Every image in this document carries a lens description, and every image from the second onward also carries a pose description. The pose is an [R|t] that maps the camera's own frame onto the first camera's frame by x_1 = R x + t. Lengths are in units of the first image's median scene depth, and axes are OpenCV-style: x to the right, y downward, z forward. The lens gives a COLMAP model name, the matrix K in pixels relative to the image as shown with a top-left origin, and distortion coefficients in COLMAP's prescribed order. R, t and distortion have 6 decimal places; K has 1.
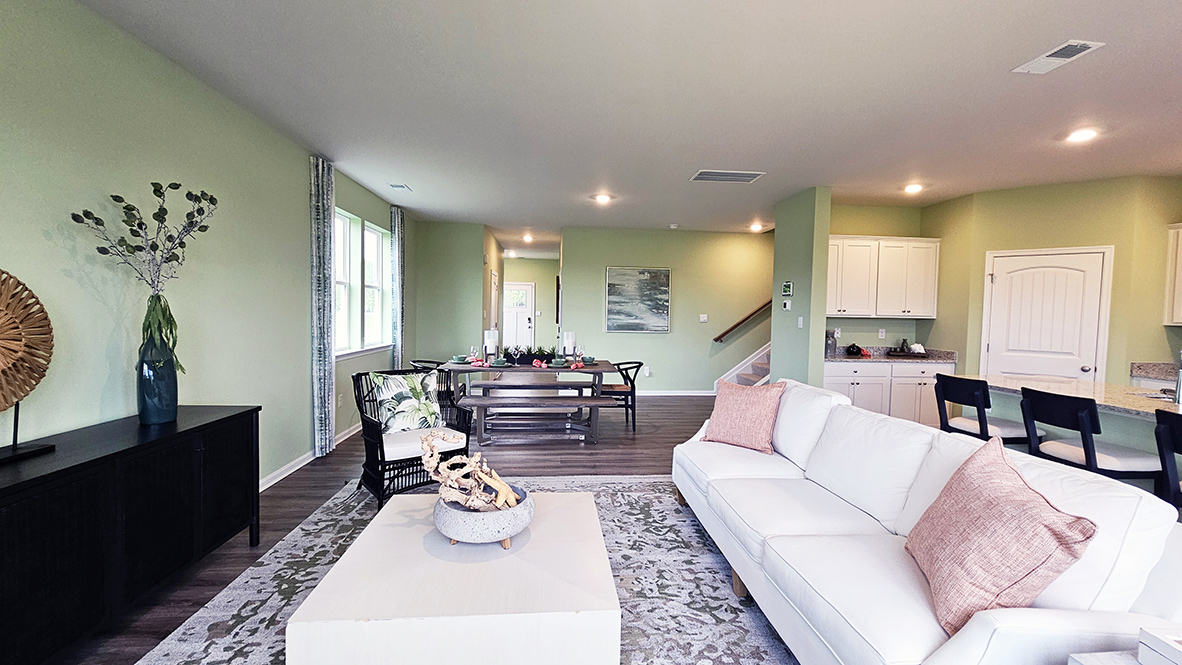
lens RADIAL K [[480.8, 0, 591.0], [0, 480.8, 330.5], [0, 0, 1]] dist [-0.006423, 0.001679]
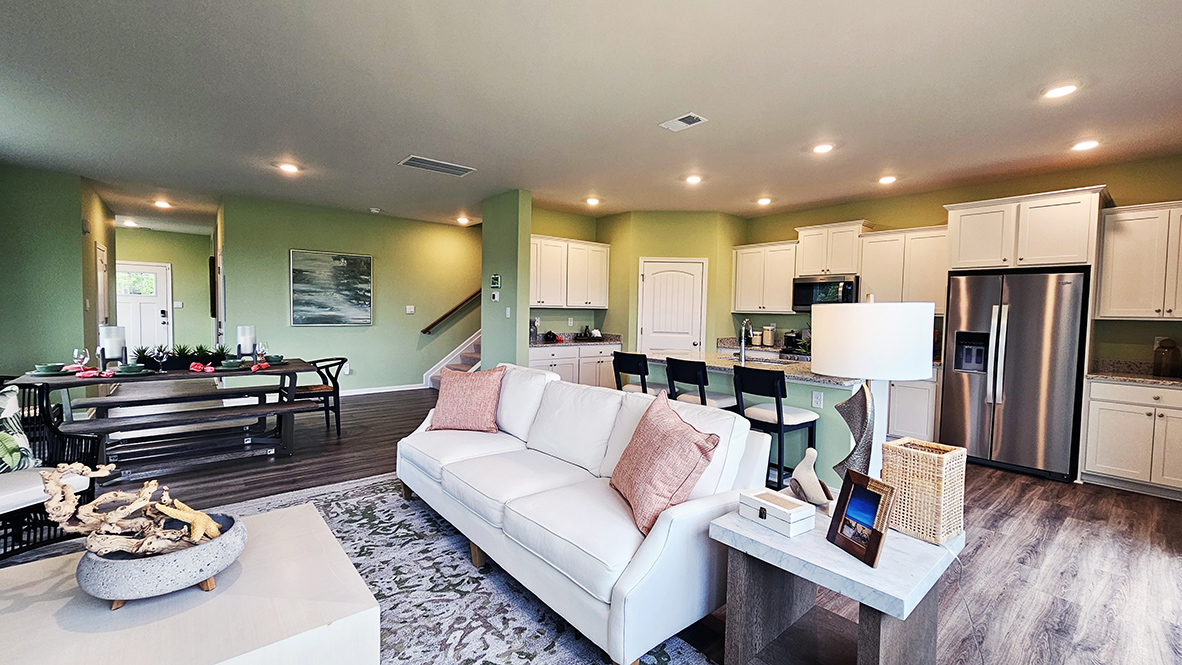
lens RADIAL K [[480.8, 0, 597.3], [0, 480.8, 329.6], [0, 0, 1]] dist [-0.006423, 0.001679]
pose [[0.819315, -0.026462, 0.572733, -0.026968], [0.017852, 0.999627, 0.020648, 0.003270], [-0.573066, -0.006693, 0.819482, -0.008998]]
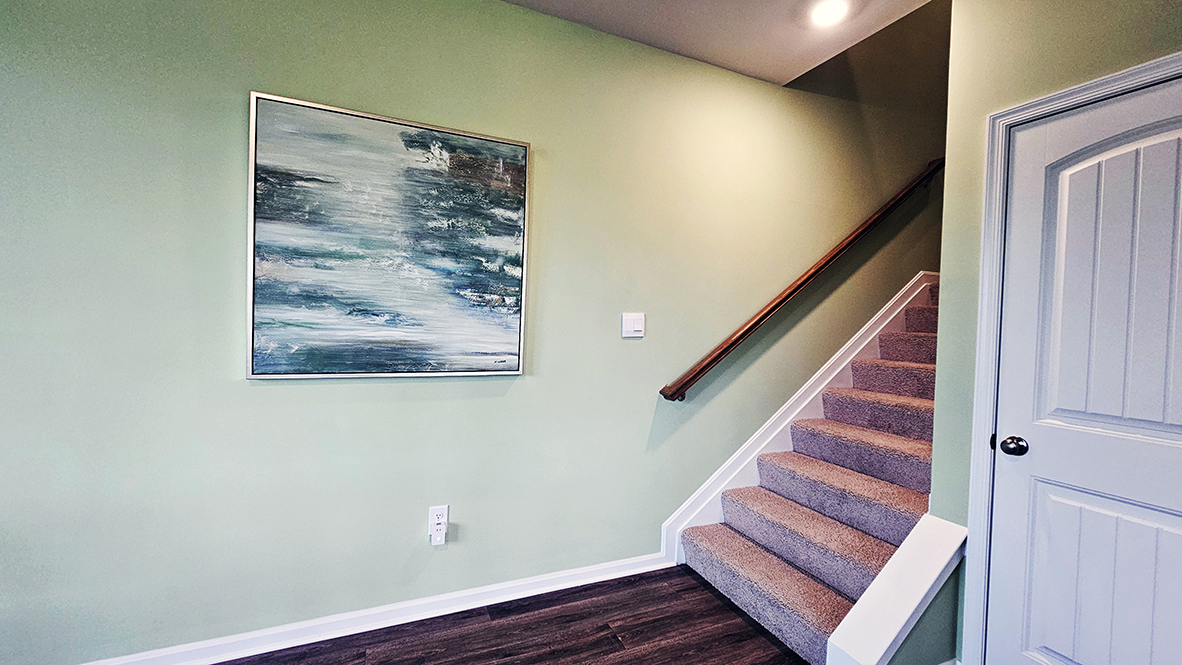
lens RADIAL K [[480.8, 0, 591.4], [0, 480.8, 326.6], [0, 0, 1]] dist [-0.006423, 0.001679]
pose [[0.947623, 0.009686, 0.319243, 0.263625], [-0.008627, 0.999952, -0.004732, -0.053531], [-0.319273, 0.001730, 0.947661, 1.712425]]
